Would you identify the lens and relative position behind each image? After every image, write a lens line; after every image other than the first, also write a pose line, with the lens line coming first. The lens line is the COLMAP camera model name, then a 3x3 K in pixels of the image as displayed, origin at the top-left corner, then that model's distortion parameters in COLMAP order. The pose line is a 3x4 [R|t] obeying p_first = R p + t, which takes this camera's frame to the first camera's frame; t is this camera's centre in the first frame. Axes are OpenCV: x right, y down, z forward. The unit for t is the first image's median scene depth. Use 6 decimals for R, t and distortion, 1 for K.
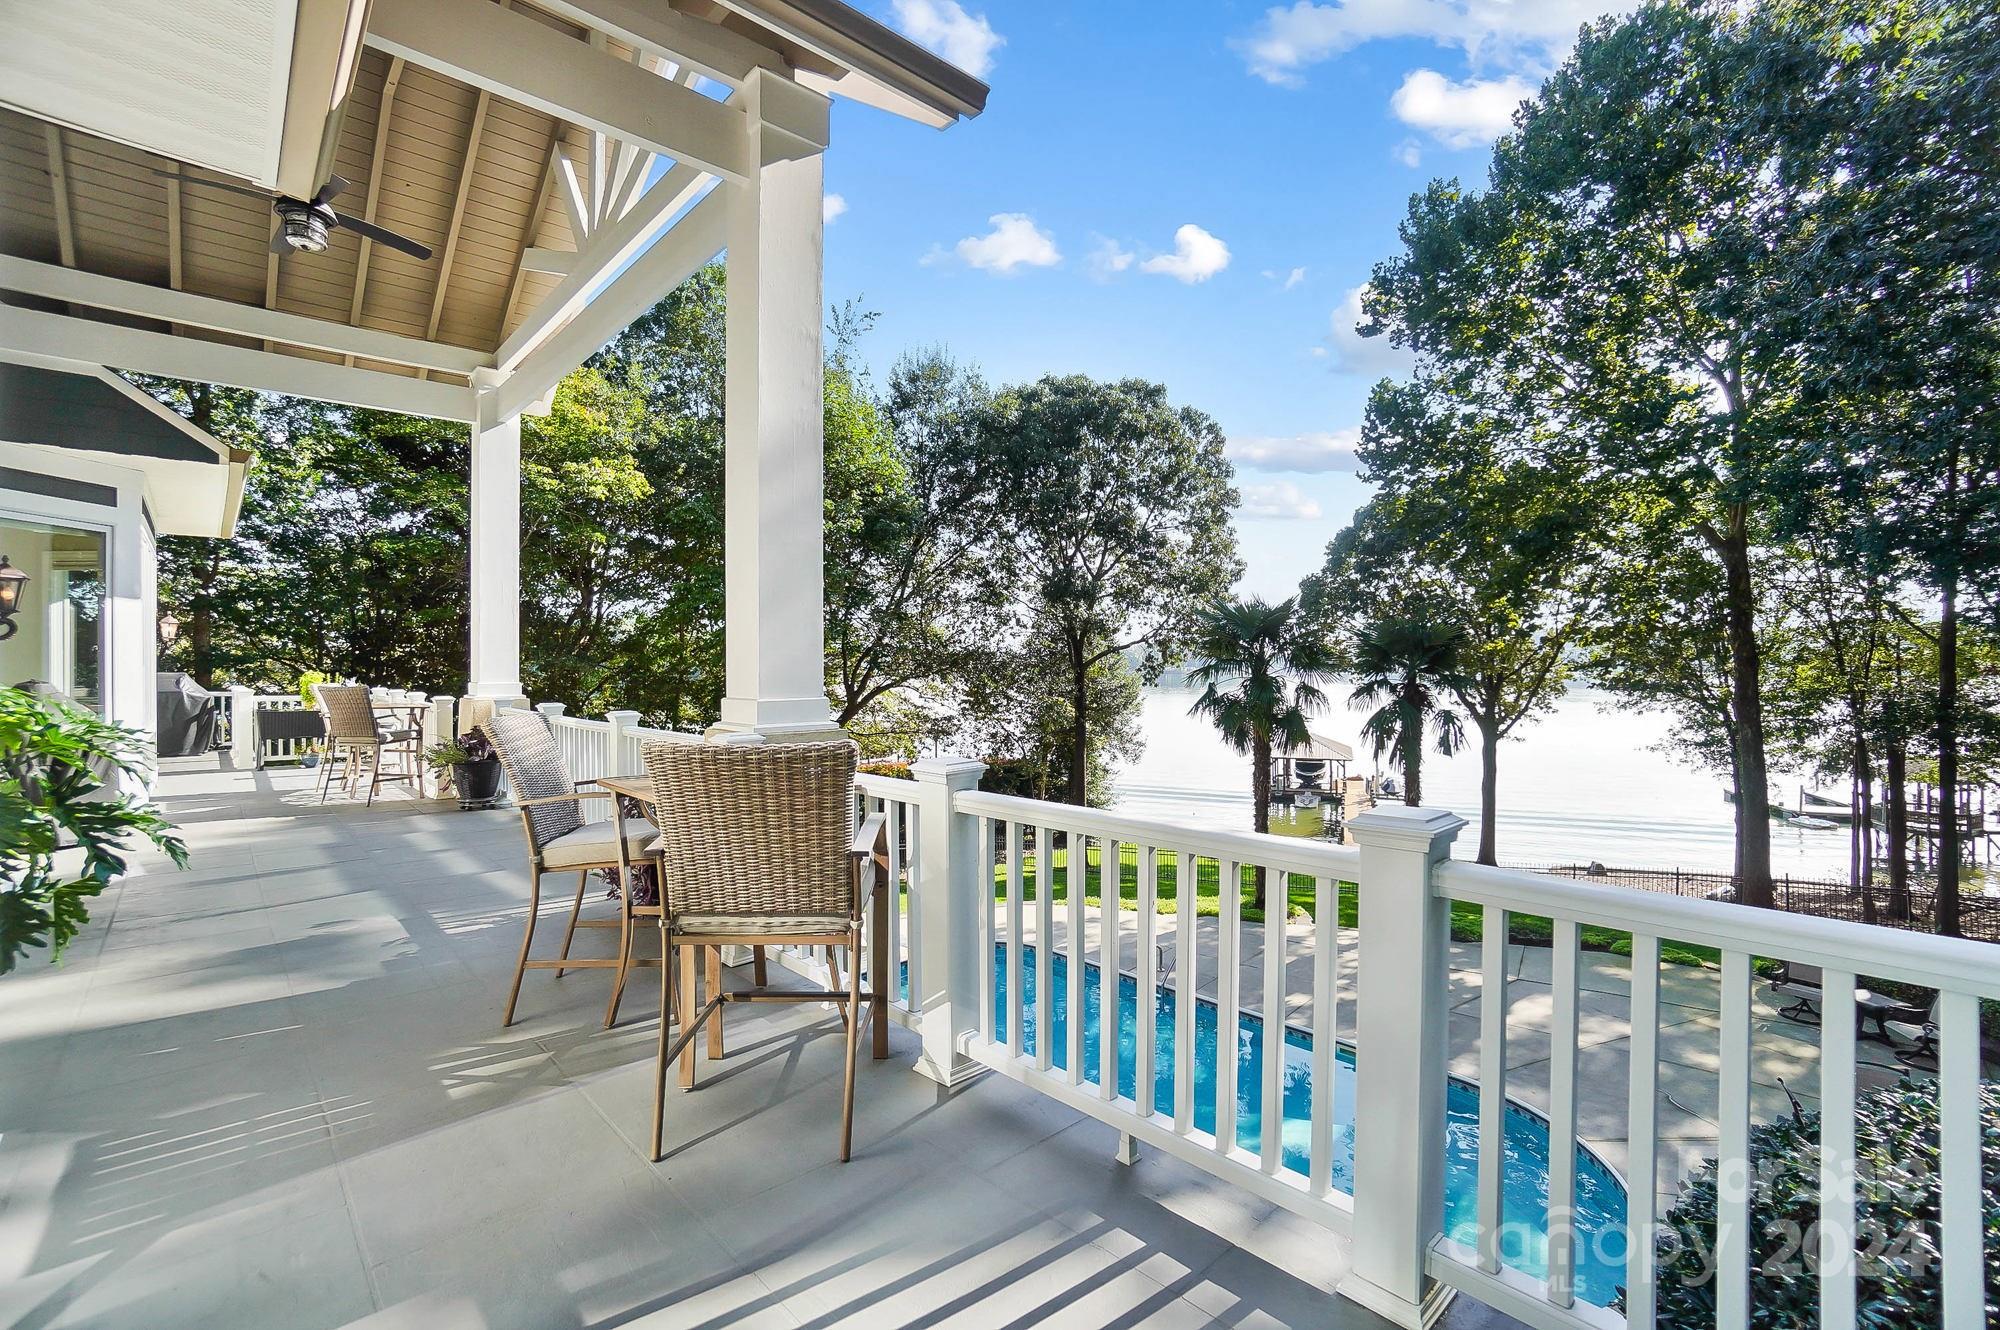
lens RADIAL K [[902.4, 0, 1009.2], [0, 902.4, 662.4], [0, 0, 1]] dist [-0.028809, 0.001104]
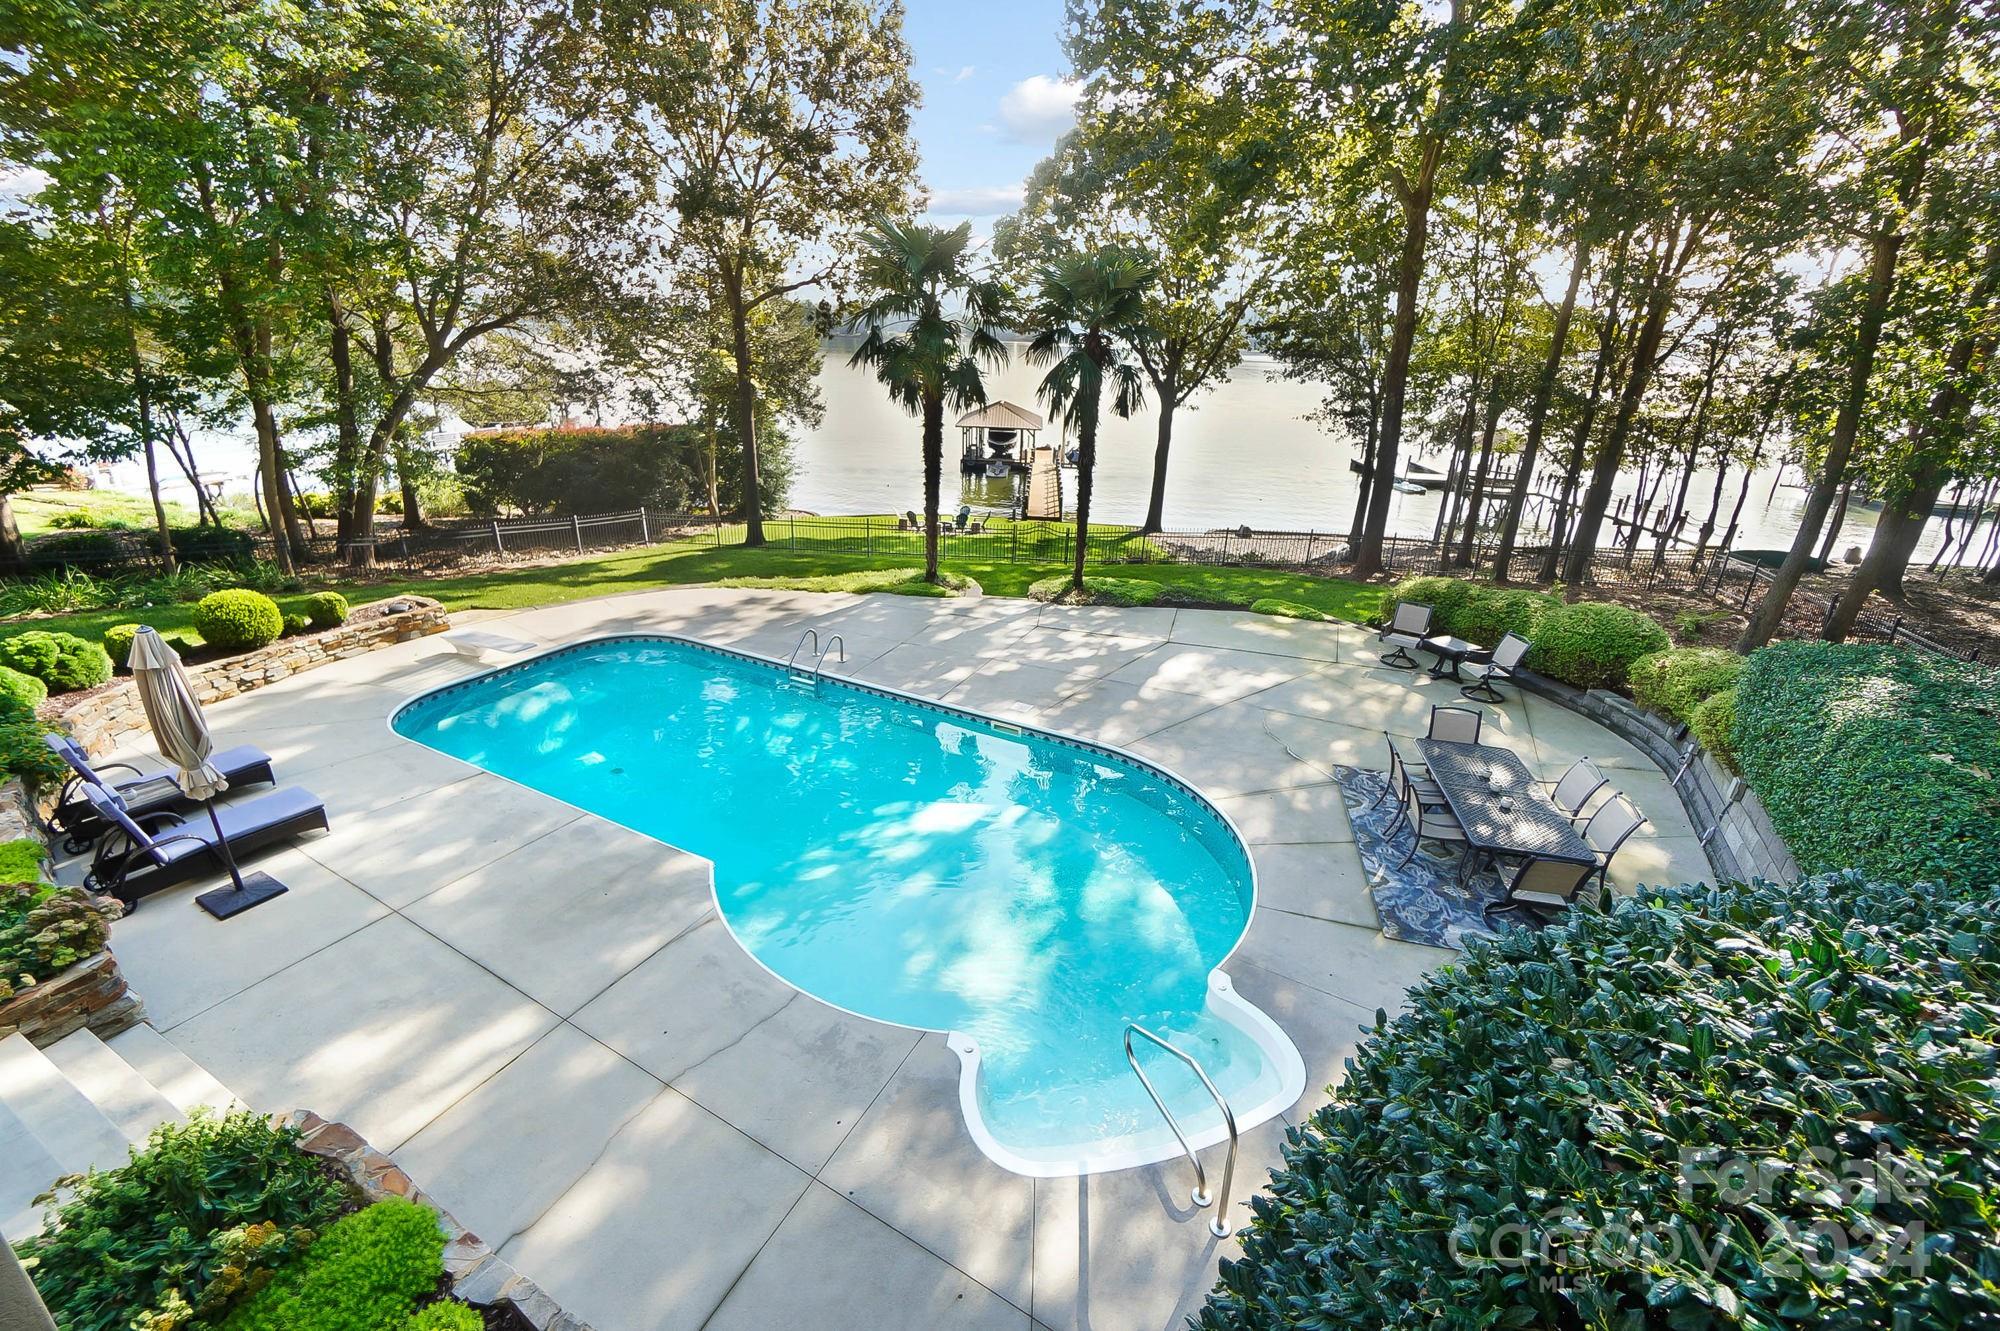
lens RADIAL K [[866.4, 0, 997.9], [0, 866.4, 669.2], [0, 0, 1]] dist [-0.001042, -0.001631]
pose [[0.953652, -0.075110, 0.291388, 0.050350], [-0.036904, 0.931844, 0.360978, 0.017049], [-0.298641, -0.355000, 0.885883, 0.090809]]
